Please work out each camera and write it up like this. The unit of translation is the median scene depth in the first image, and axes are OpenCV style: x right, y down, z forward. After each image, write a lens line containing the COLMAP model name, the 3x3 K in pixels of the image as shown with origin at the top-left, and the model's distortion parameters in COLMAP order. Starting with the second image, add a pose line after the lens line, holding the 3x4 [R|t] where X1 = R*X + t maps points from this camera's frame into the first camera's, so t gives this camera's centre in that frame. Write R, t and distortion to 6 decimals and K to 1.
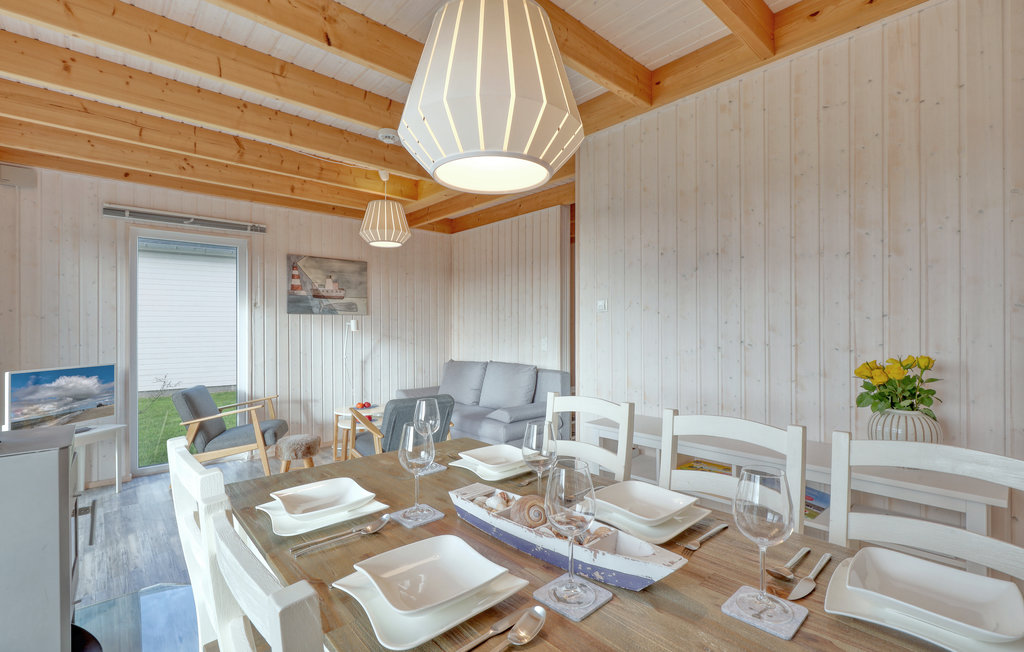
lens RADIAL K [[462.6, 0, 523.6], [0, 462.6, 324.7], [0, 0, 1]] dist [0.003402, -0.000723]
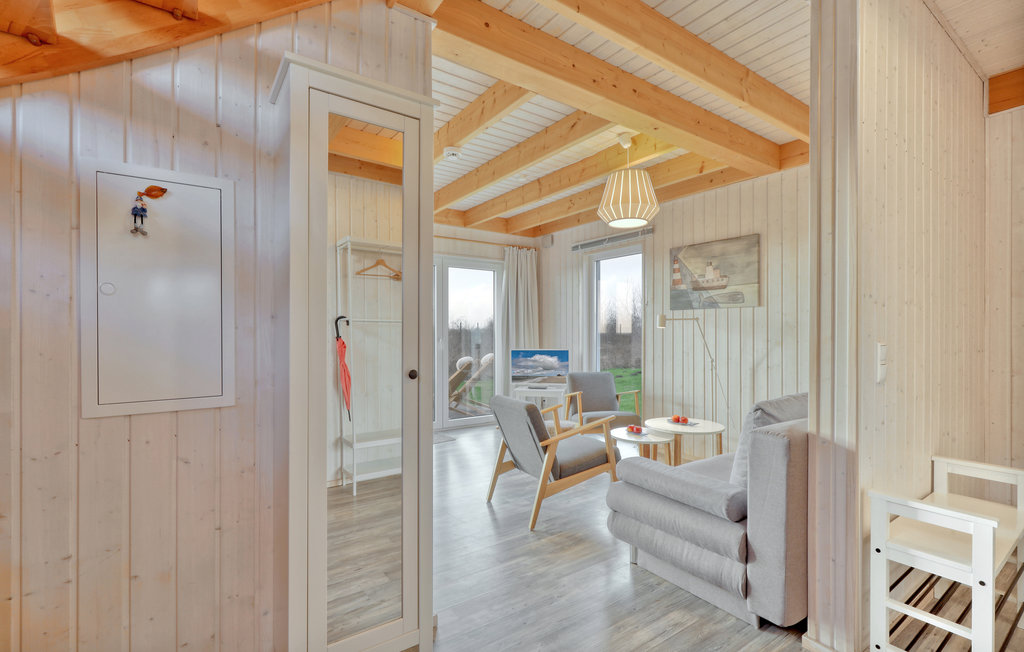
lens RADIAL K [[462.6, 0, 506.8], [0, 462.6, 332.7], [0, 0, 1]] dist [0.003402, -0.000723]
pose [[-0.159778, 0.018999, -0.986970, 0.494257], [0.018348, 0.999699, 0.016274, 0.000829], [0.986982, -0.015509, -0.160079, 0.813209]]
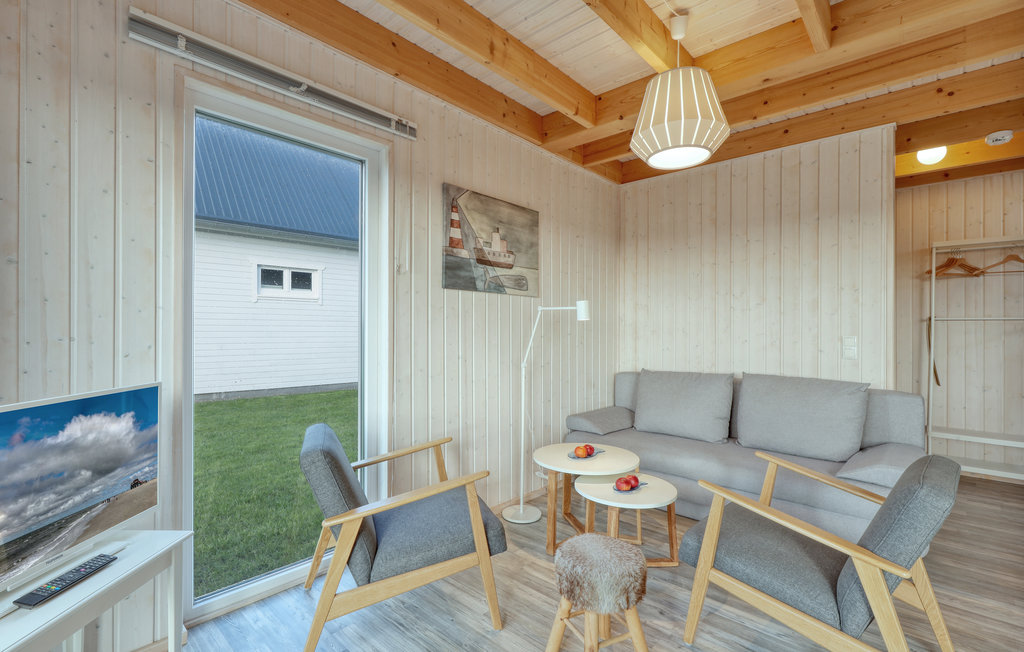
lens RADIAL K [[462.6, 0, 527.9], [0, 462.6, 331.2], [0, 0, 1]] dist [0.003402, -0.000723]
pose [[0.996061, 0.014599, 0.087455, -0.453928], [-0.015311, 0.999855, 0.007467, 0.022569], [-0.087334, -0.008777, 0.996140, 0.427269]]
